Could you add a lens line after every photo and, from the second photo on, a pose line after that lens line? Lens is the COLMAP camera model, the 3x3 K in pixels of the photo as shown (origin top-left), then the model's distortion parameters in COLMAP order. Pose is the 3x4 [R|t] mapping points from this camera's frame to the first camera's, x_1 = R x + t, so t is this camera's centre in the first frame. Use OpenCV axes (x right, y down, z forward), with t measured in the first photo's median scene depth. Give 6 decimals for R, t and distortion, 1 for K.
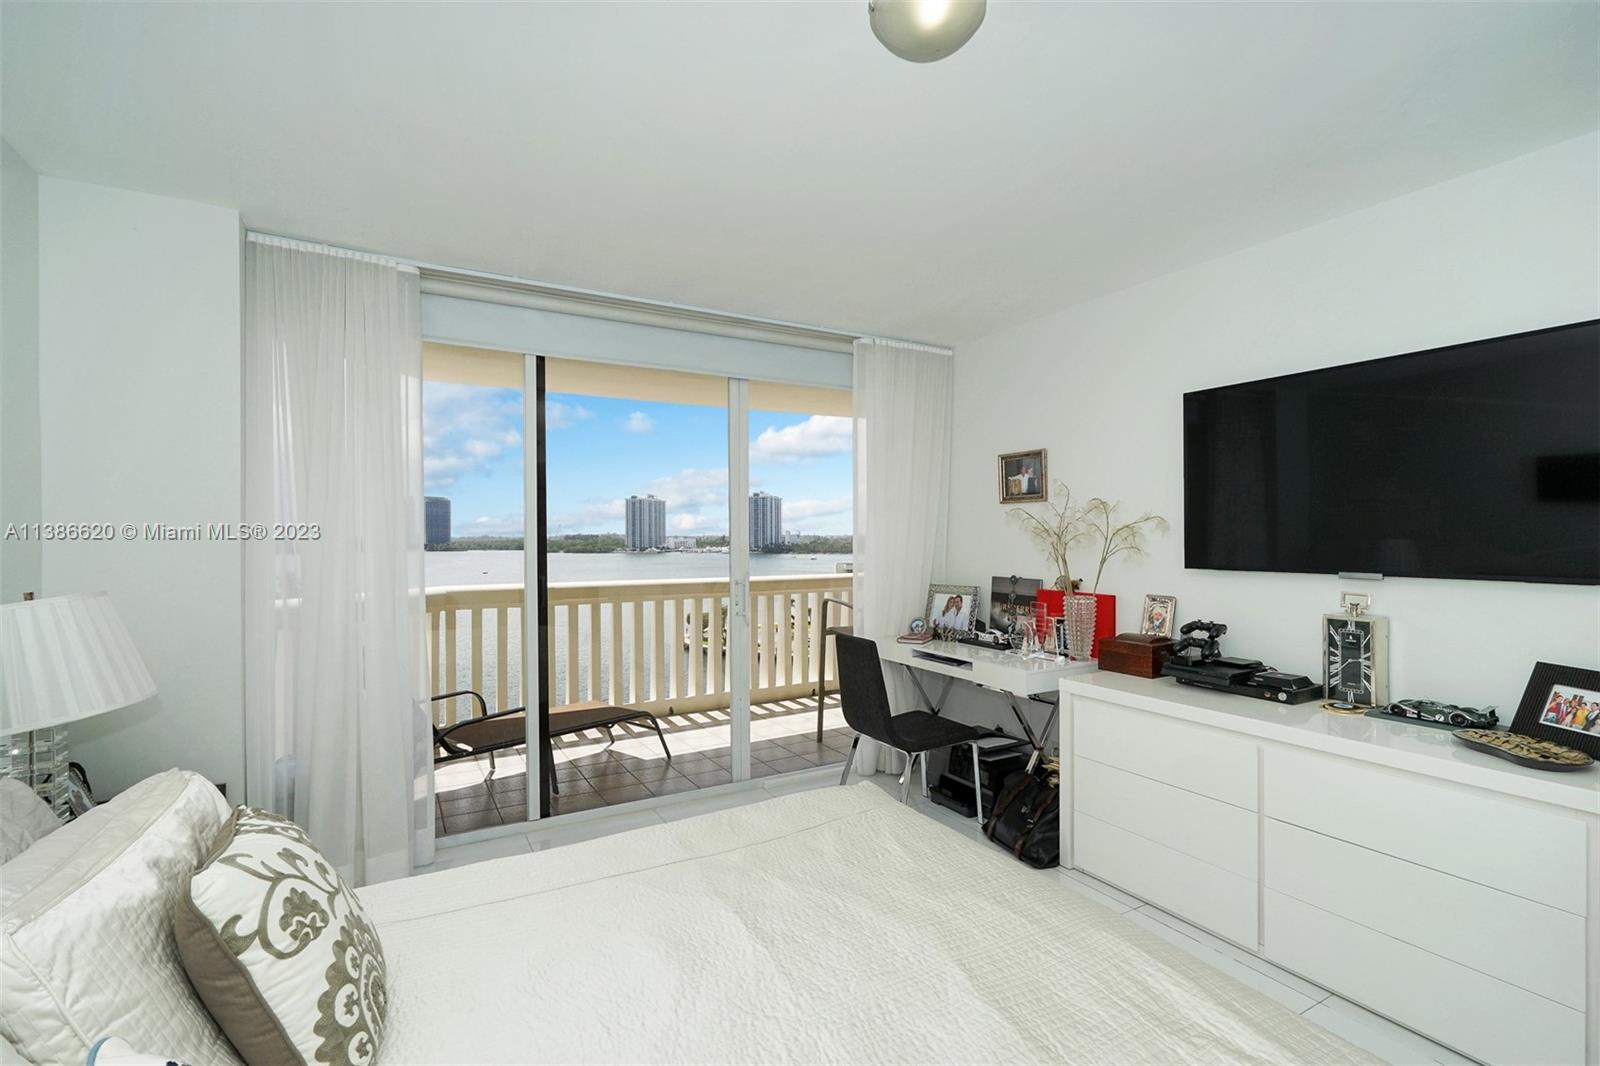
lens RADIAL K [[731.2, 0, 802.2], [0, 731.2, 538.1], [0, 0, 1]] dist [-0.003120, 0.004044]
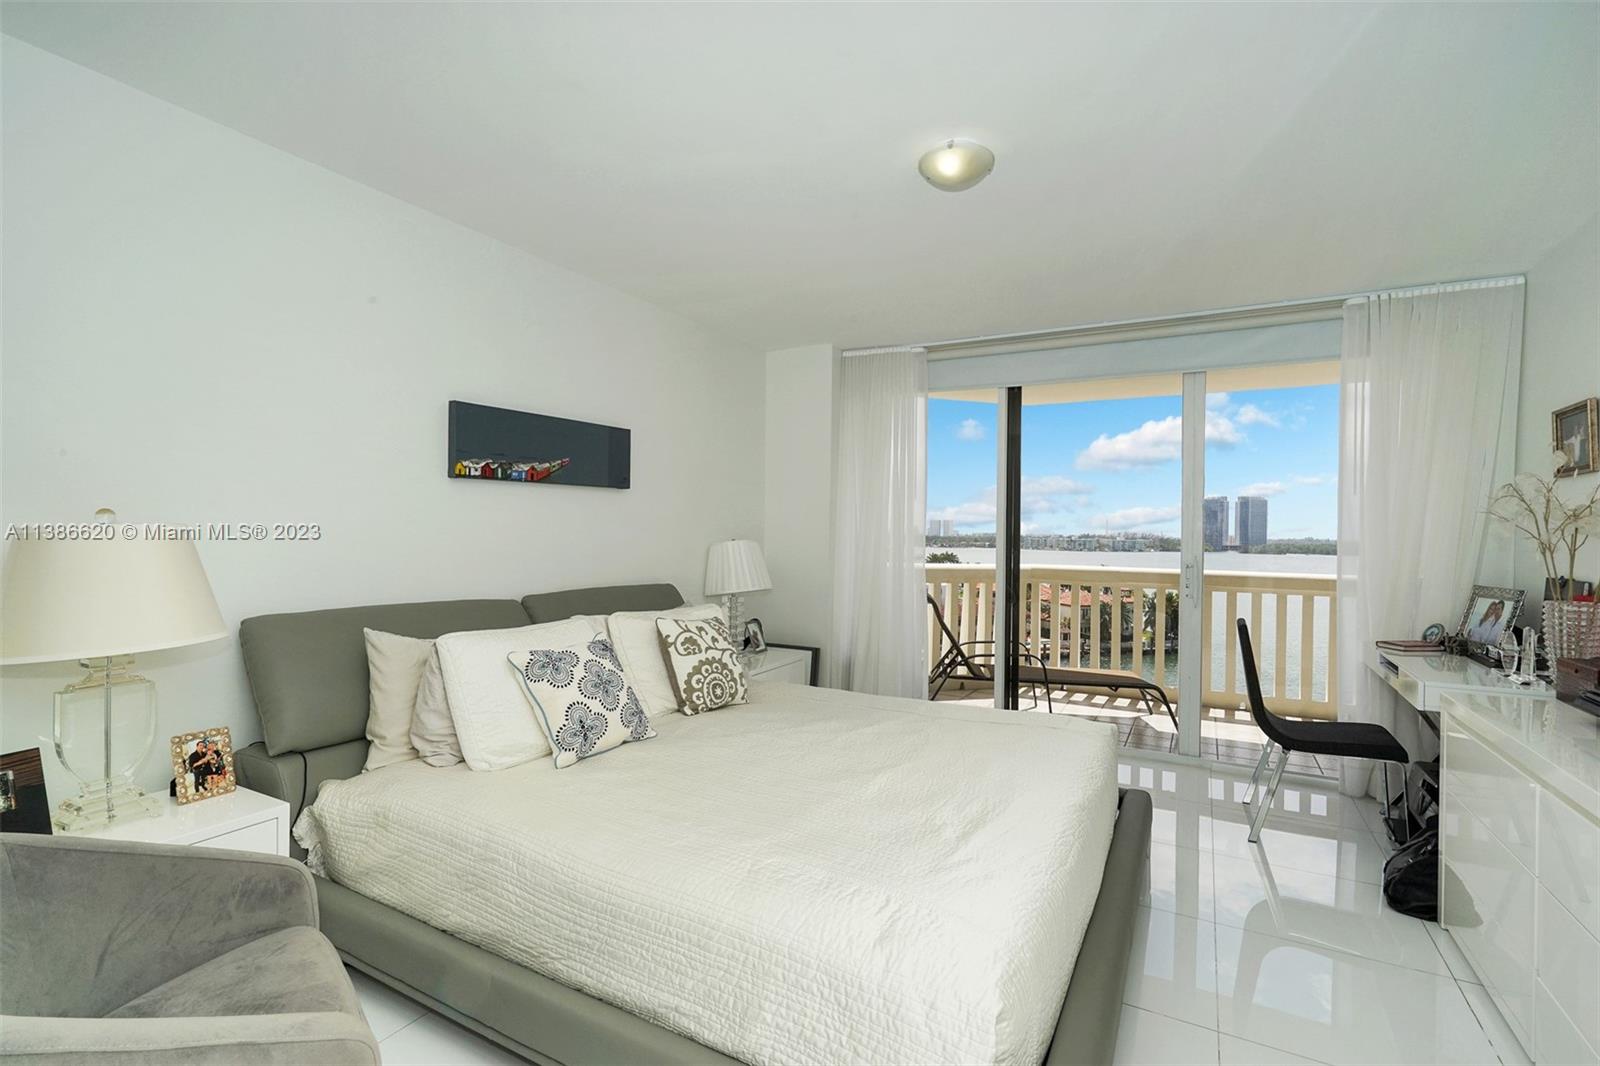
lens RADIAL K [[731.2, 0, 802.3], [0, 731.2, 540.4], [0, 0, 1]] dist [-0.003120, 0.004044]
pose [[0.525691, 0.020763, -0.850422, 0.496206], [-0.019209, 0.999737, 0.012535, 0.020387], [0.850459, 0.009746, 0.525951, -0.025789]]
